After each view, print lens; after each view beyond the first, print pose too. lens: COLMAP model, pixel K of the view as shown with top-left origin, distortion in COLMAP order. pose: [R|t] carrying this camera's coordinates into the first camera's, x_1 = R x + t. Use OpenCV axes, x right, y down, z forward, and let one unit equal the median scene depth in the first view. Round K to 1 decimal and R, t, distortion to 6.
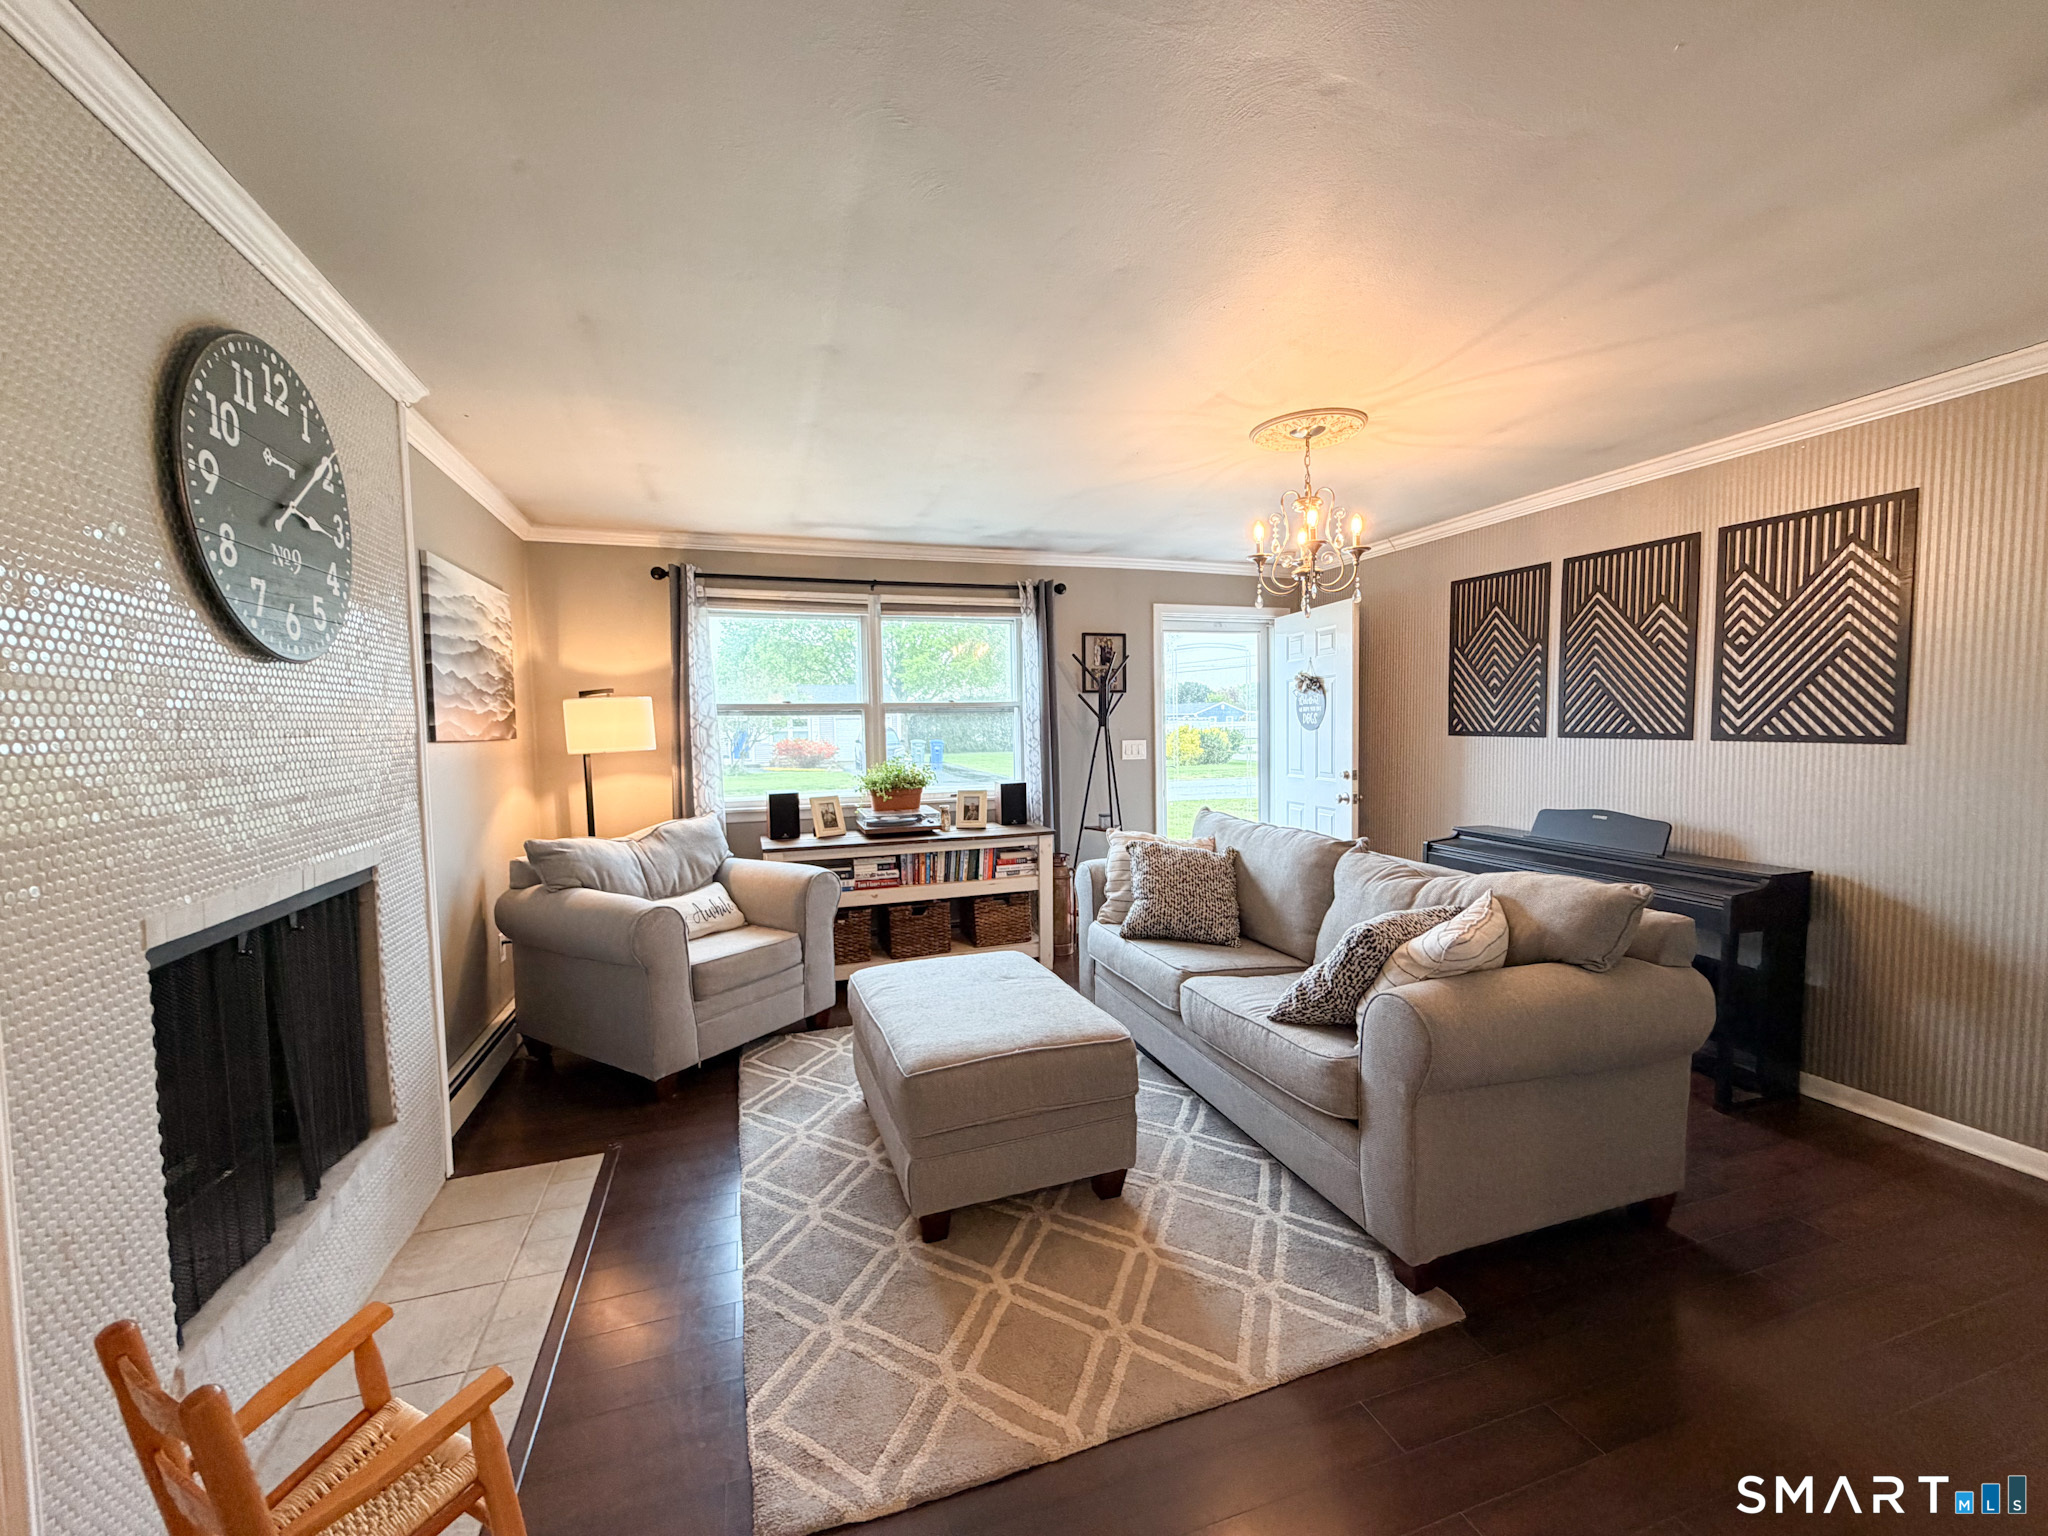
lens RADIAL K [[814.9, 0, 1024.0], [0, 814.9, 769.2], [0, 0, 1]] dist [-0.002162, 0.000616]
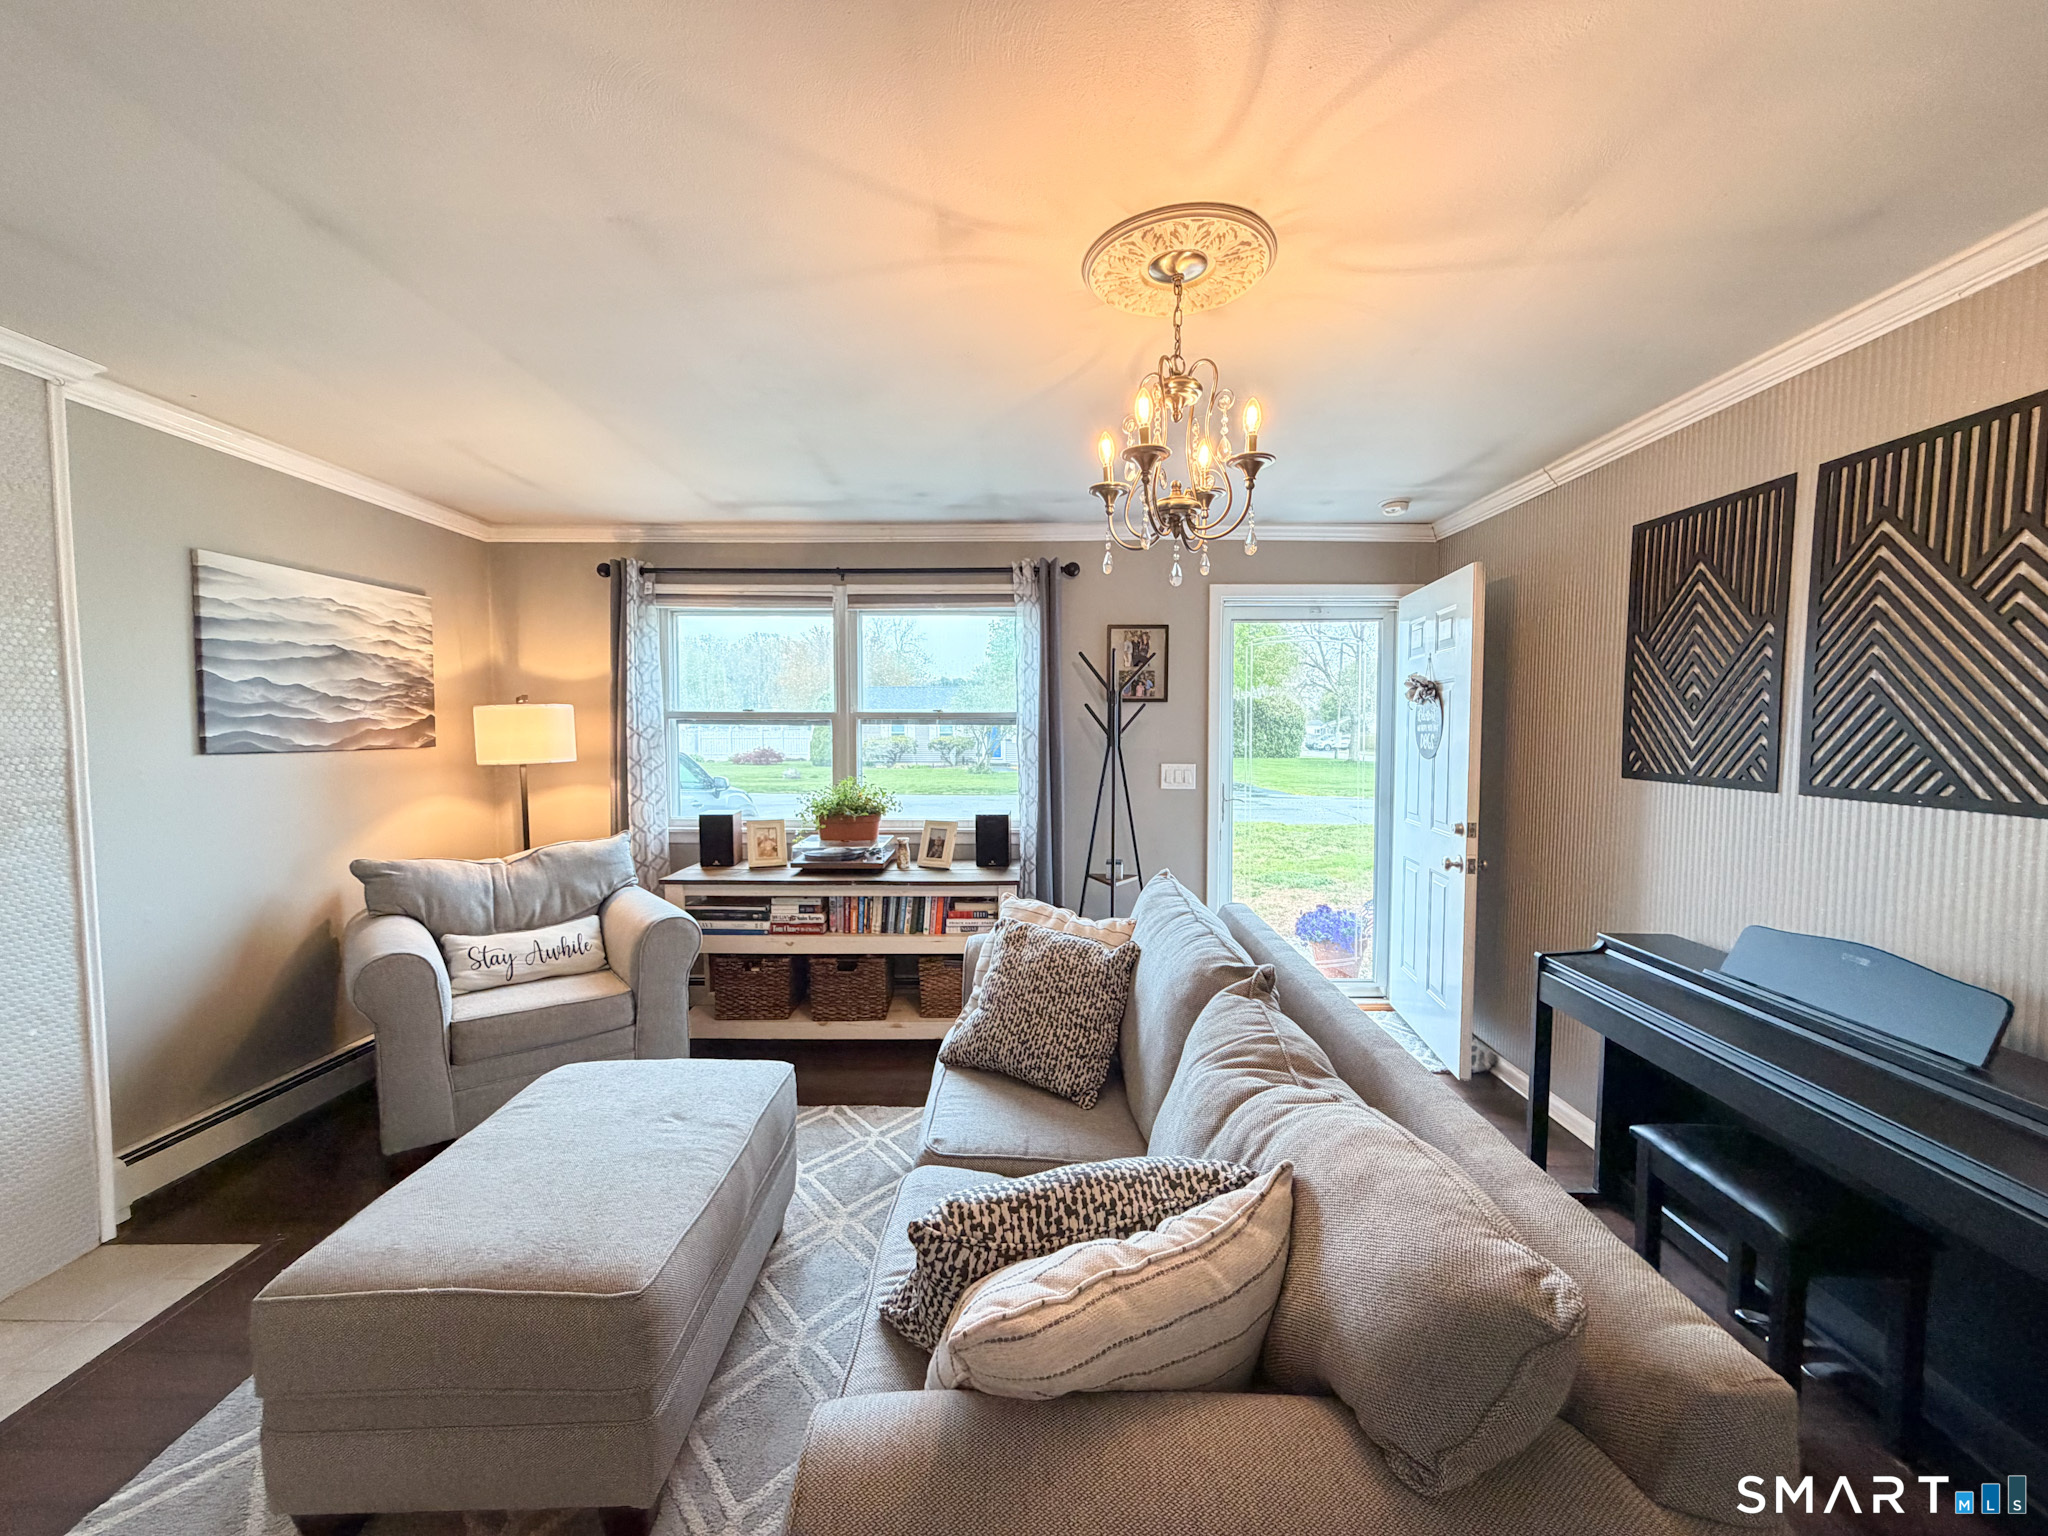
lens RADIAL K [[814.9, 0, 1024.0], [0, 814.9, 769.2], [0, 0, 1]] dist [-0.002162, 0.000616]
pose [[0.943592, 0.035382, -0.329215, 0.307395], [-0.035974, 0.999343, 0.004294, -0.035244], [0.329151, 0.007792, 0.944245, 0.280628]]
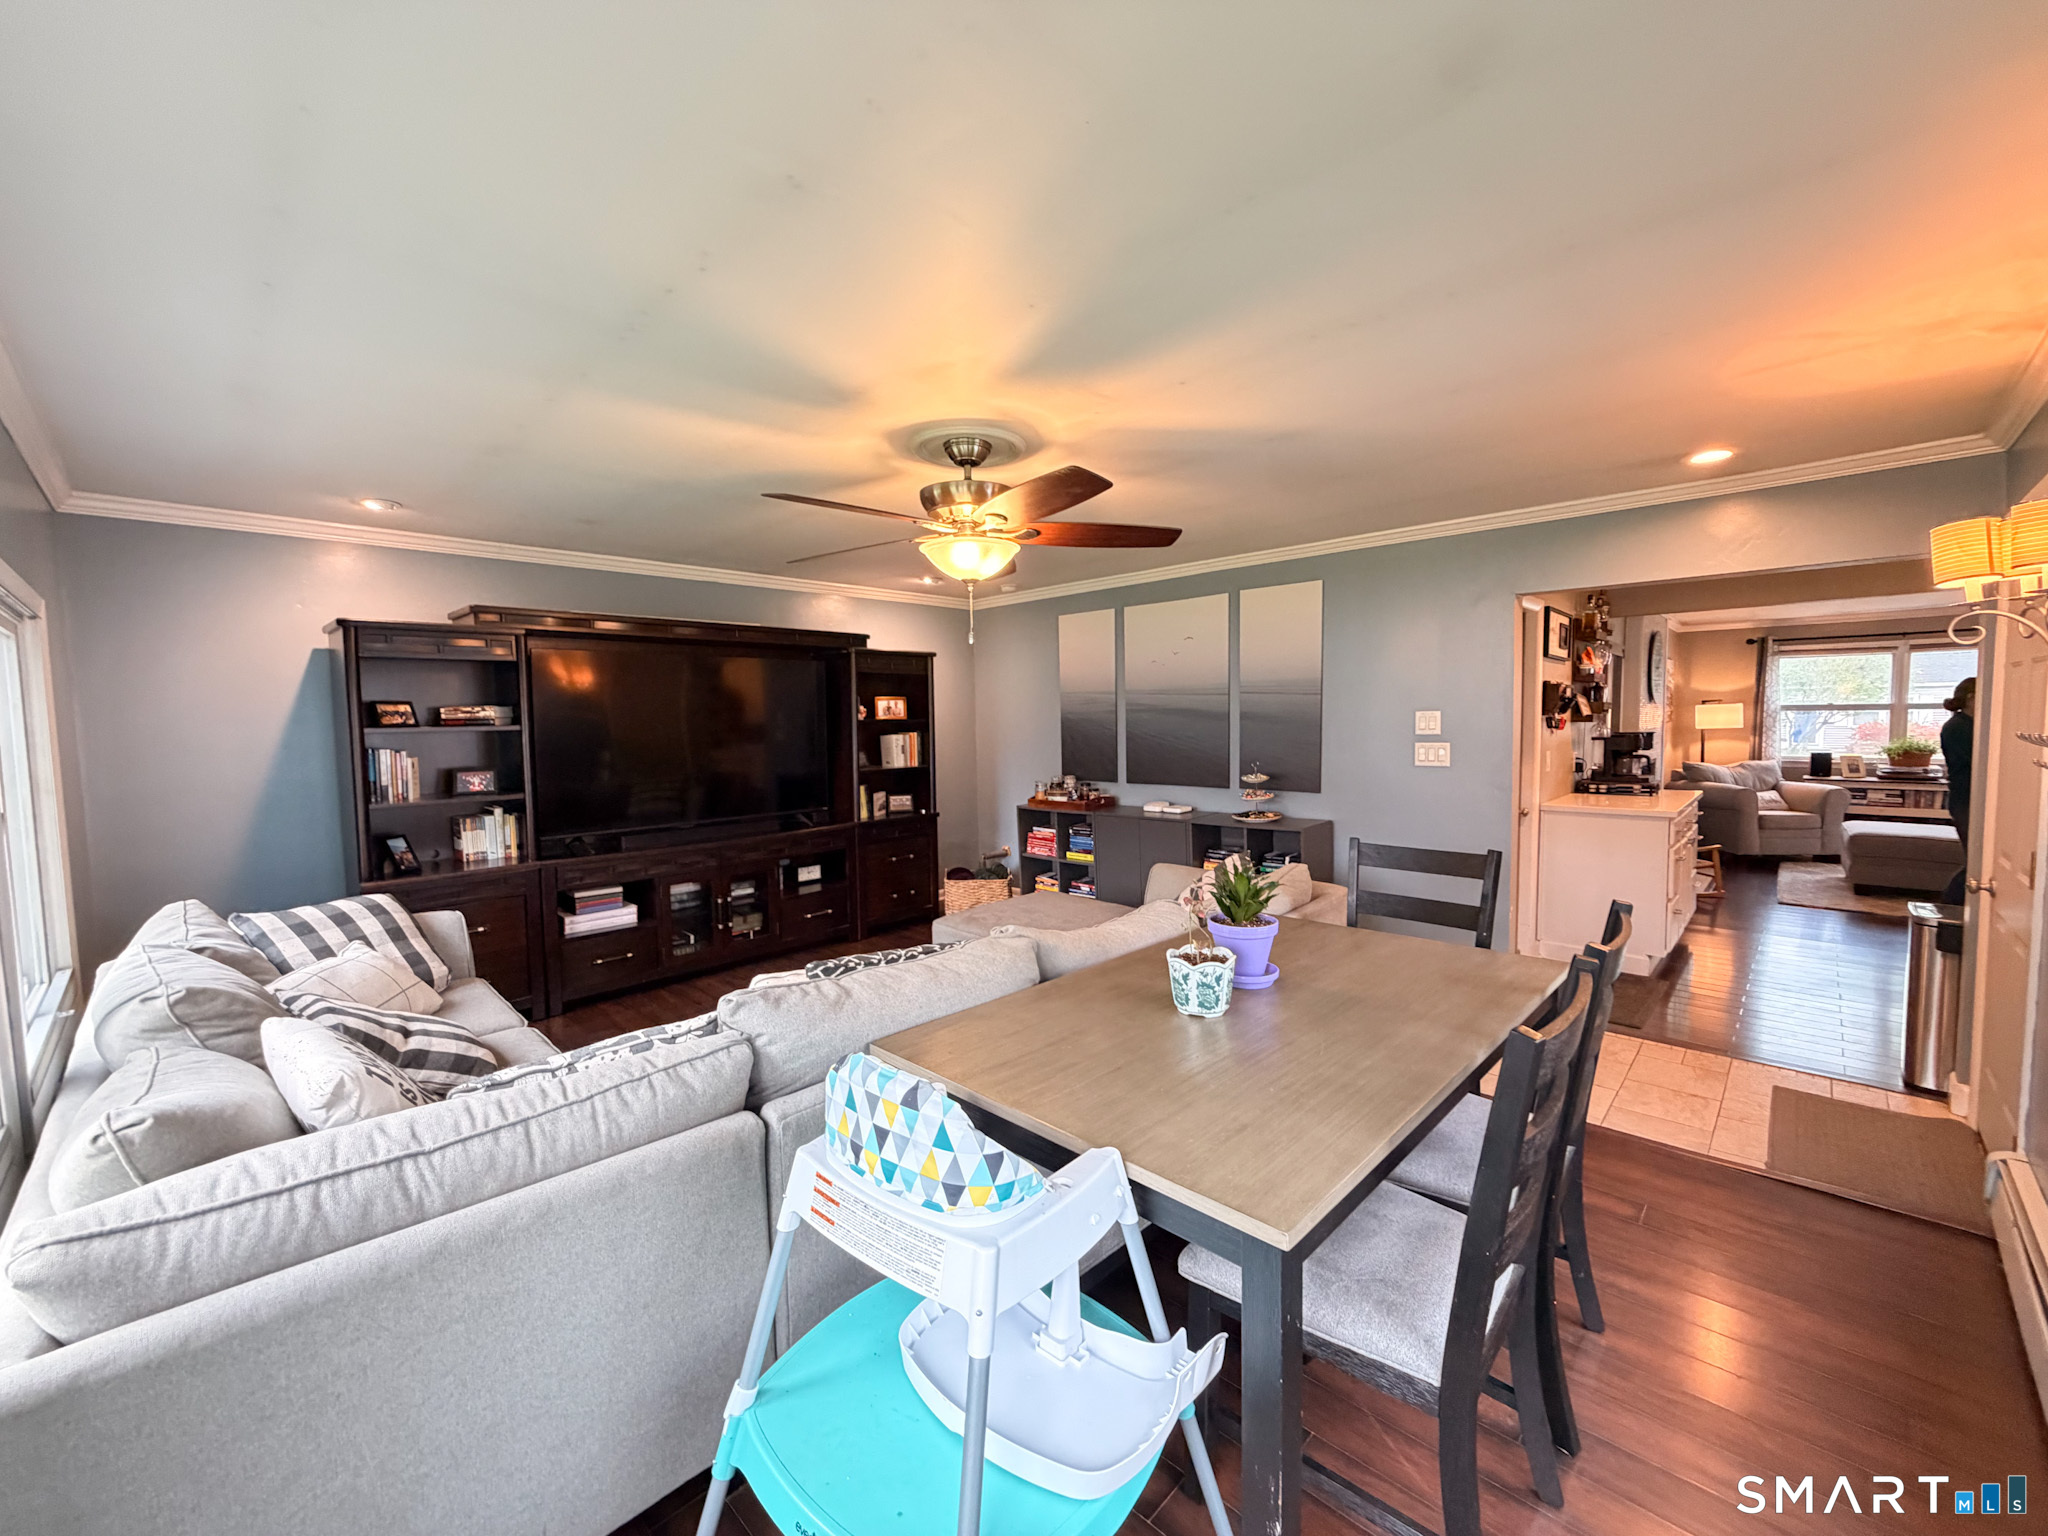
lens RADIAL K [[821.9, 0, 1024.2], [0, 821.9, 769.0], [0, 0, 1]] dist [-0.000160, 0.000022]
pose [[0.458116, 0.066268, -0.886419, 0.557713], [-0.041369, 0.997726, 0.053209, 0.043245], [0.887929, 0.012294, 0.459816, -1.541323]]
